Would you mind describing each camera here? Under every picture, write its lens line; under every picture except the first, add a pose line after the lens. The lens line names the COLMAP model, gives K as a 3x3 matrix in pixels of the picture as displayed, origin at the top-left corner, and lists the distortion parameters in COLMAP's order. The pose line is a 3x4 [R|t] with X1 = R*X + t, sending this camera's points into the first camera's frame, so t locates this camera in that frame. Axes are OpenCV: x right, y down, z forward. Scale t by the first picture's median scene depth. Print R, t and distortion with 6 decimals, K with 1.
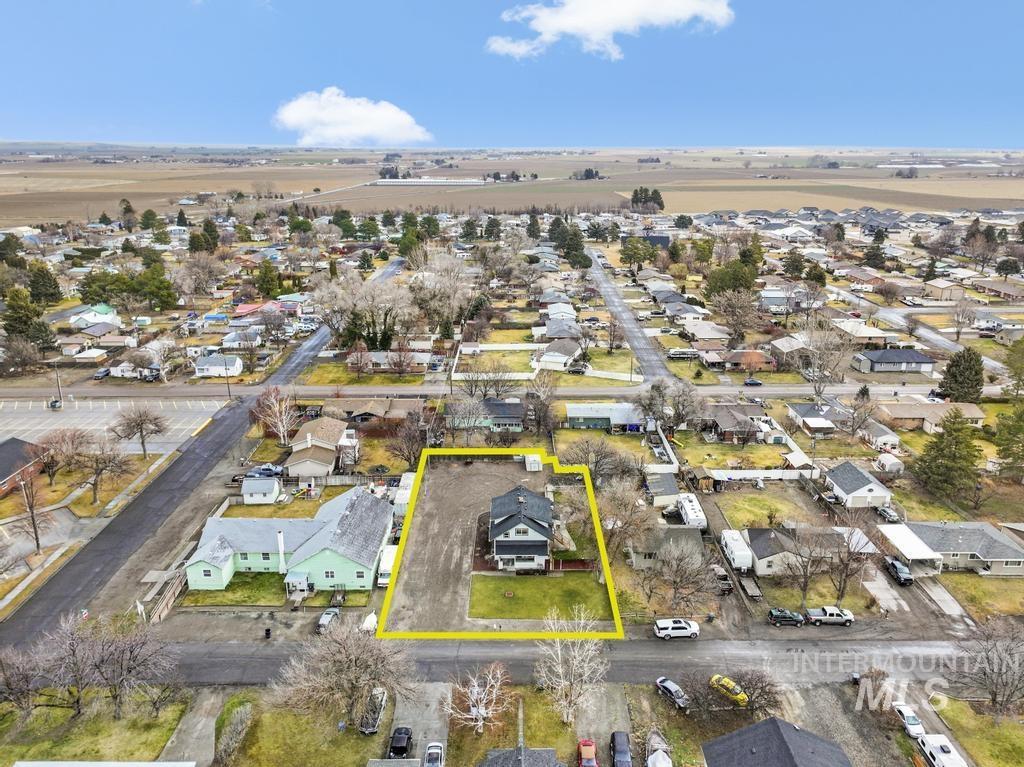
lens RADIAL K [[714.8, 0, 513.4], [0, 714.8, 381.8], [0, 0, 1]] dist [-0.003454, -0.000462]
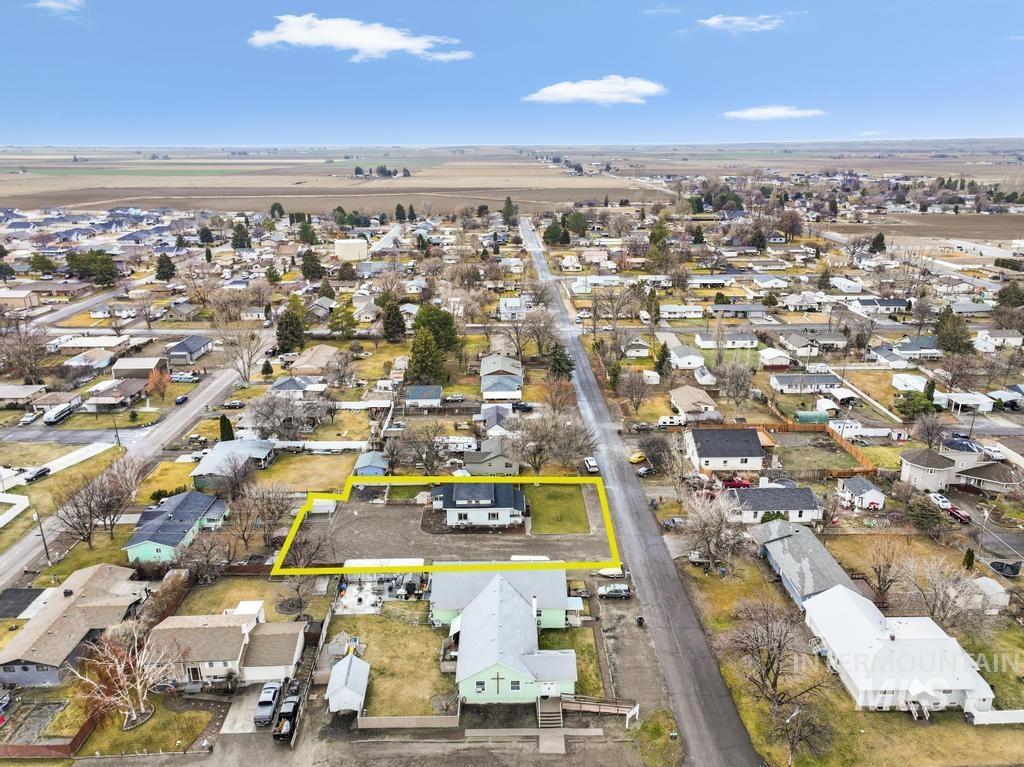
lens RADIAL K [[714.8, 0, 513.7], [0, 714.8, 385.0], [0, 0, 1]] dist [-0.003454, -0.000462]
pose [[-0.012767, -0.303422, 0.952771, -0.911212], [0.314137, 0.903388, 0.291905, -0.243732], [-0.949292, 0.303027, 0.083783, 0.724225]]
